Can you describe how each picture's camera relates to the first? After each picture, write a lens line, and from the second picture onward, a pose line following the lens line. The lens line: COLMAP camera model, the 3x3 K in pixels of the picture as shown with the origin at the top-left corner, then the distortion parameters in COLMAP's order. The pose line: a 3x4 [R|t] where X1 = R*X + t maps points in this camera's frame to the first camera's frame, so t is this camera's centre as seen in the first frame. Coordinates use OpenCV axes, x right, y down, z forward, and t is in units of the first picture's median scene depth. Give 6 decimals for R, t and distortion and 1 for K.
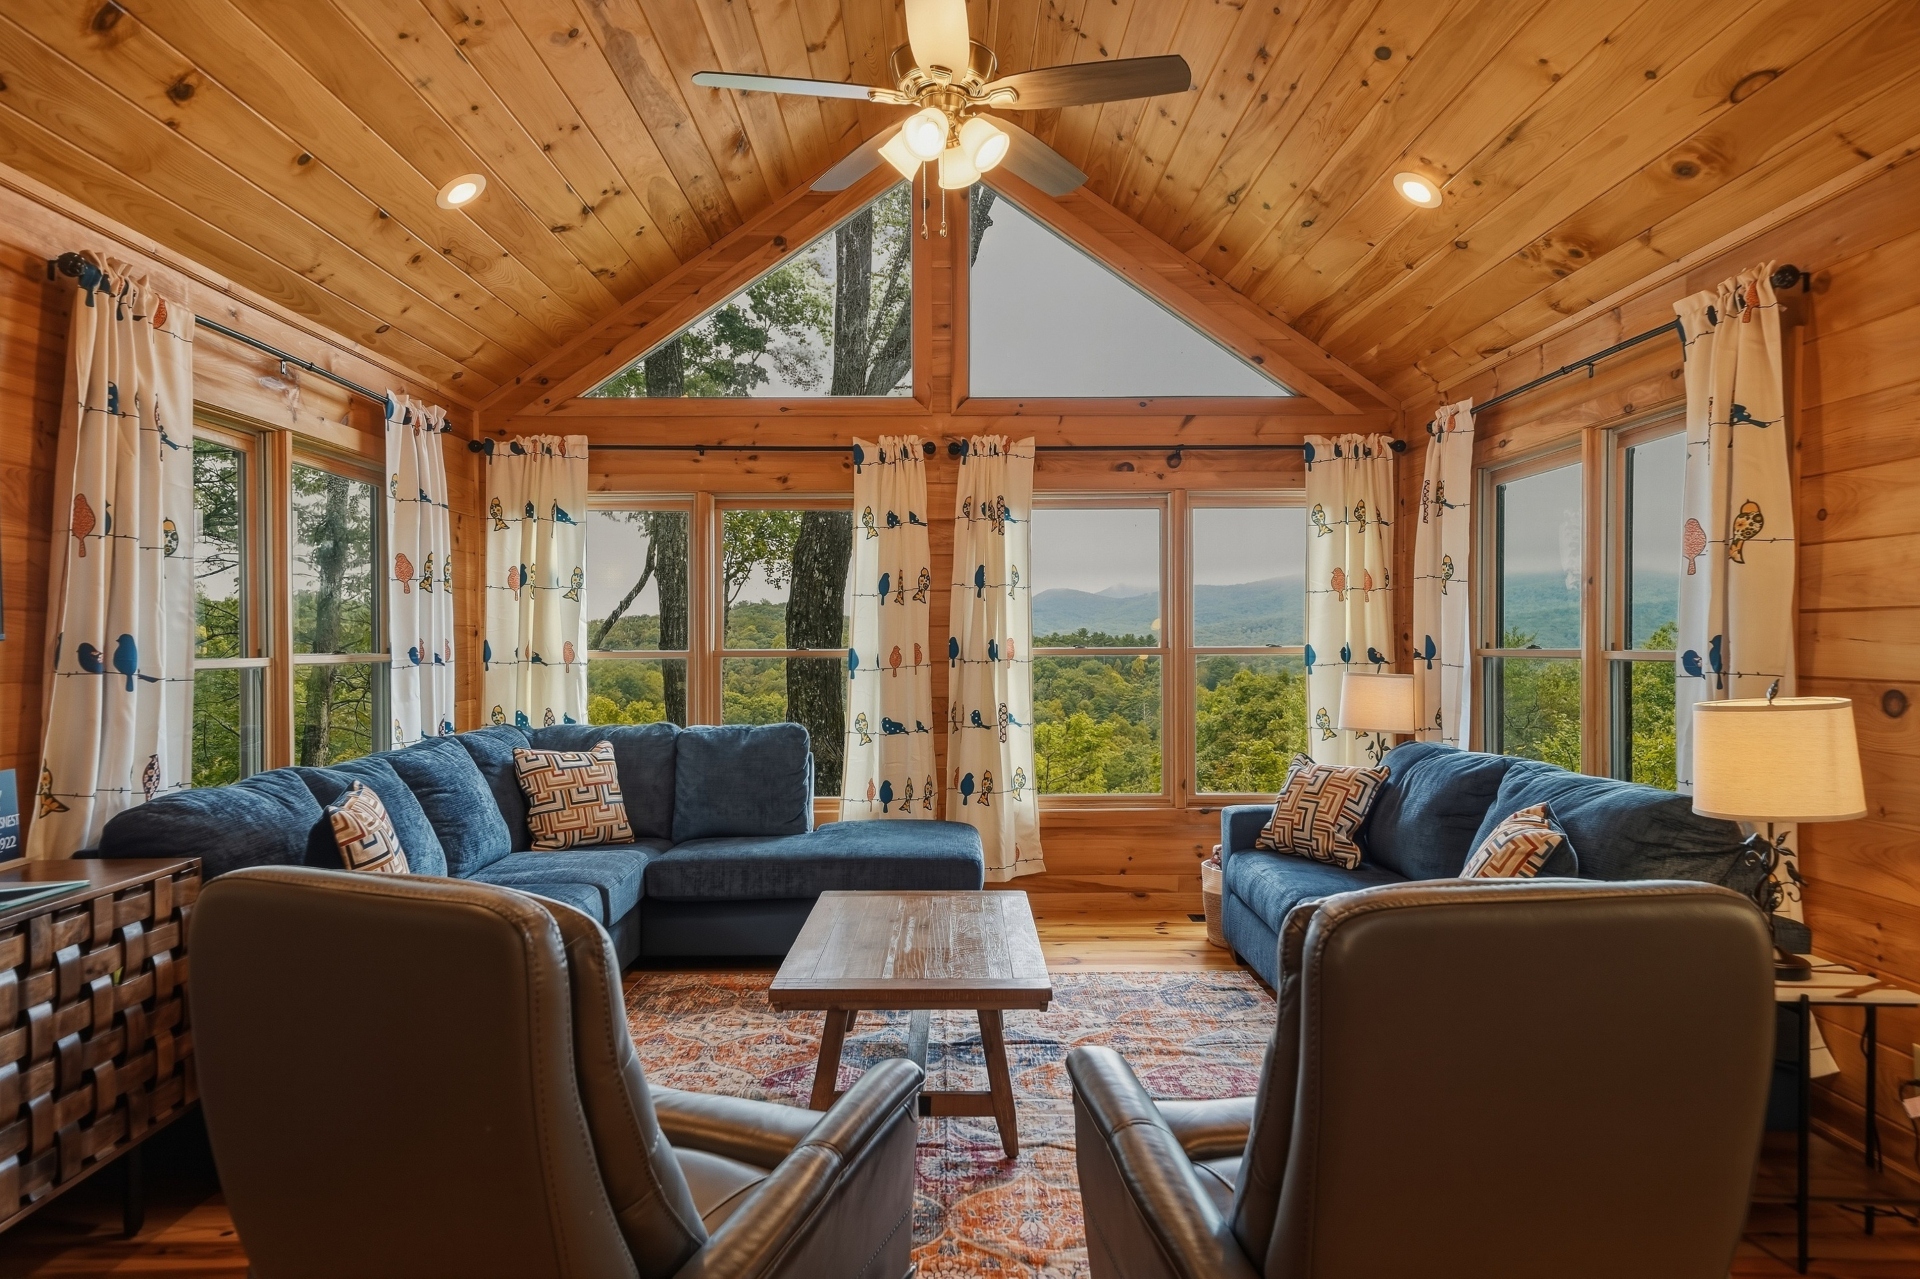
lens RADIAL K [[1210.8, 0, 959.1], [0, 1210.8, 662.8], [0, 0, 1]] dist [0.025627, 0.001982]
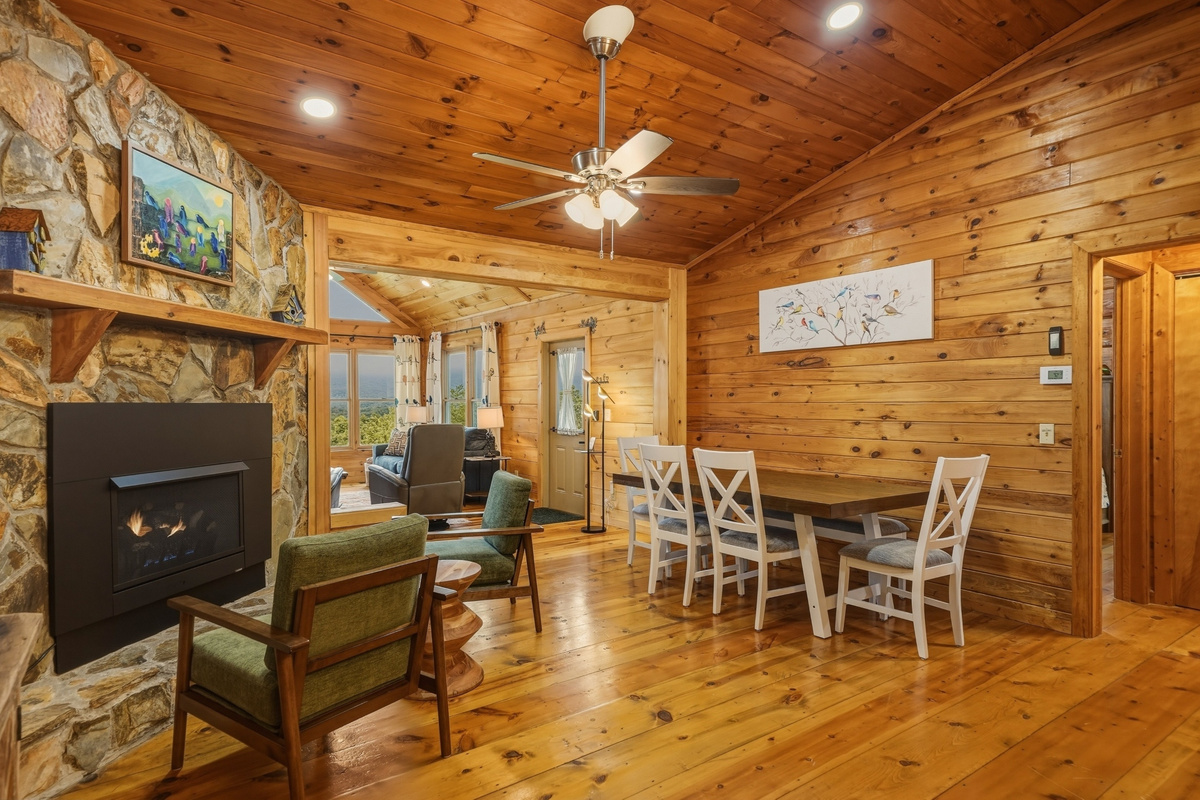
lens RADIAL K [[651.7, 0, 608.3], [0, 651.7, 410.4], [0, 0, 1]] dist [0.003520, 0.000178]
pose [[0.808674, -0.005753, 0.588229, -0.302571], [0.008243, 0.999965, -0.001554, 0.027134], [-0.588199, 0.006105, 0.808693, -0.815226]]
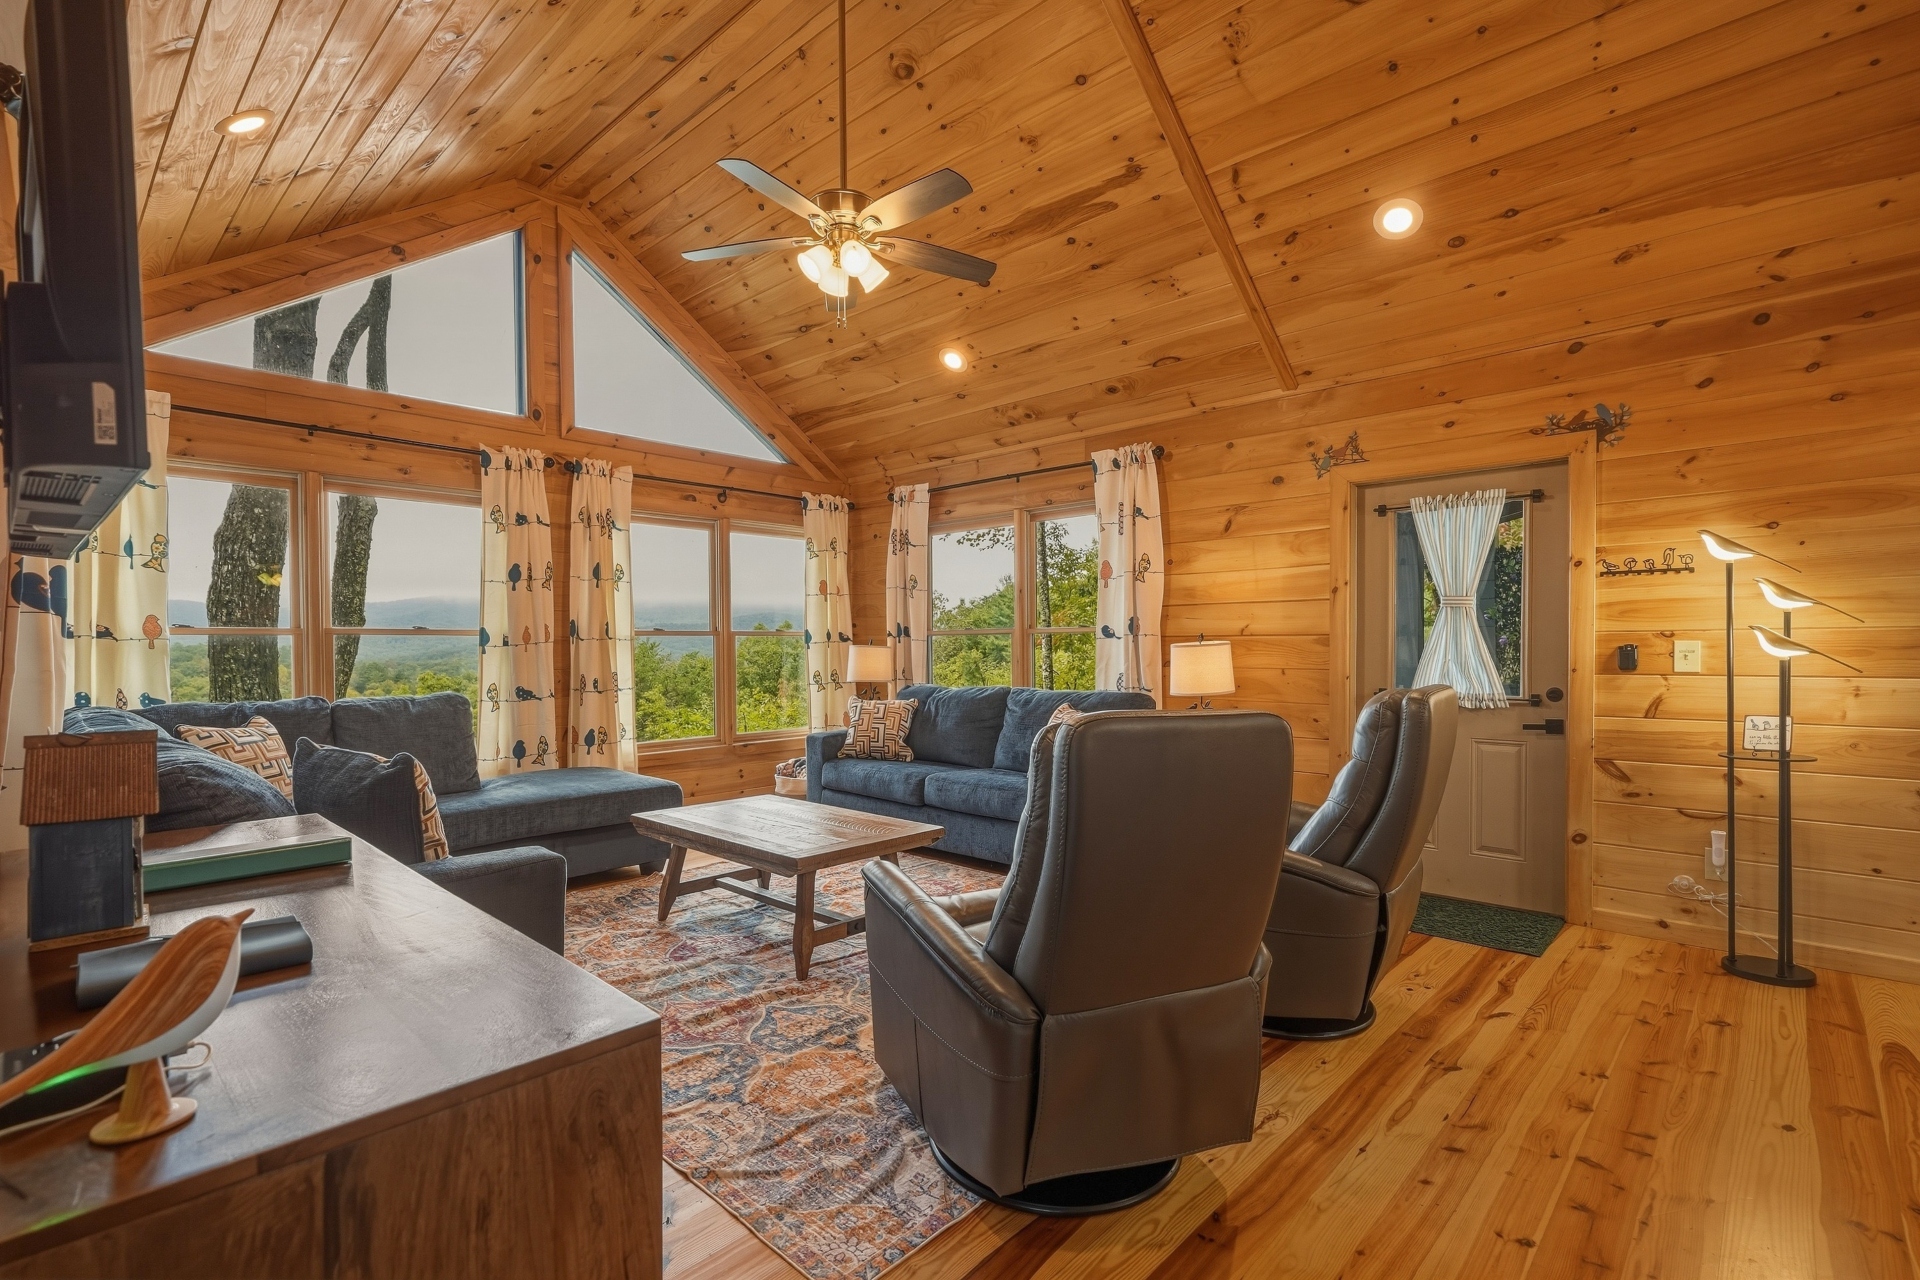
lens RADIAL K [[885.2, 0, 959.1], [0, 885.2, 657.6], [0, 0, 1]] dist [0.013874, 0.000329]
pose [[0.695535, -0.009889, 0.718424, -0.399040], [0.016018, 0.999870, -0.001745, 0.026649], [-0.718314, 0.012722, 0.695603, 0.097487]]
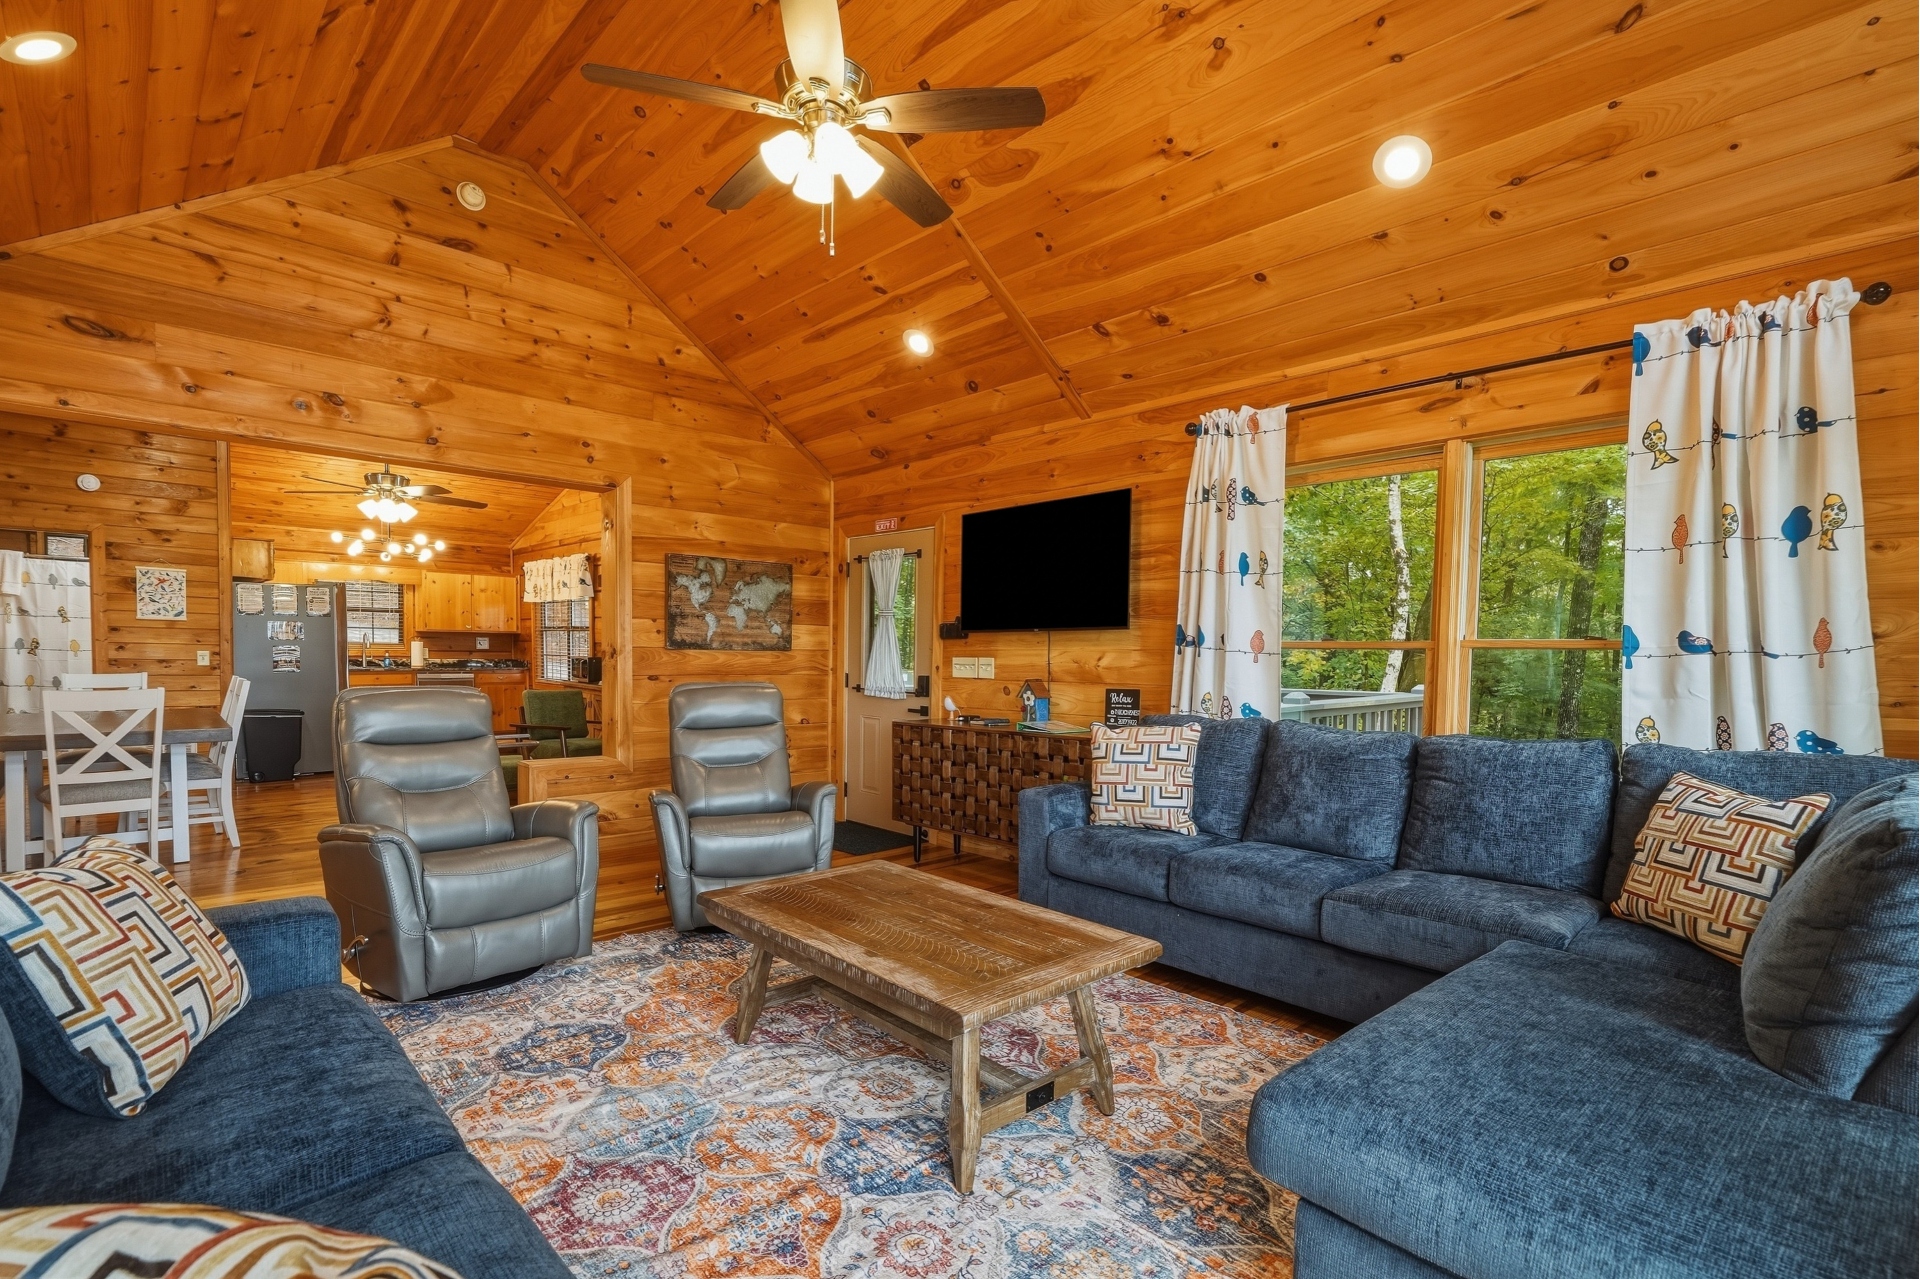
lens RADIAL K [[914.9, 0, 960.1], [0, 914.9, 679.3], [0, 0, 1]] dist [0.002235, 0.000213]
pose [[-0.744808, 0.011195, -0.667185, 0.267025], [-0.023385, 0.998807, 0.042865, 0.004325], [0.666869, 0.047529, -0.743658, 1.009687]]
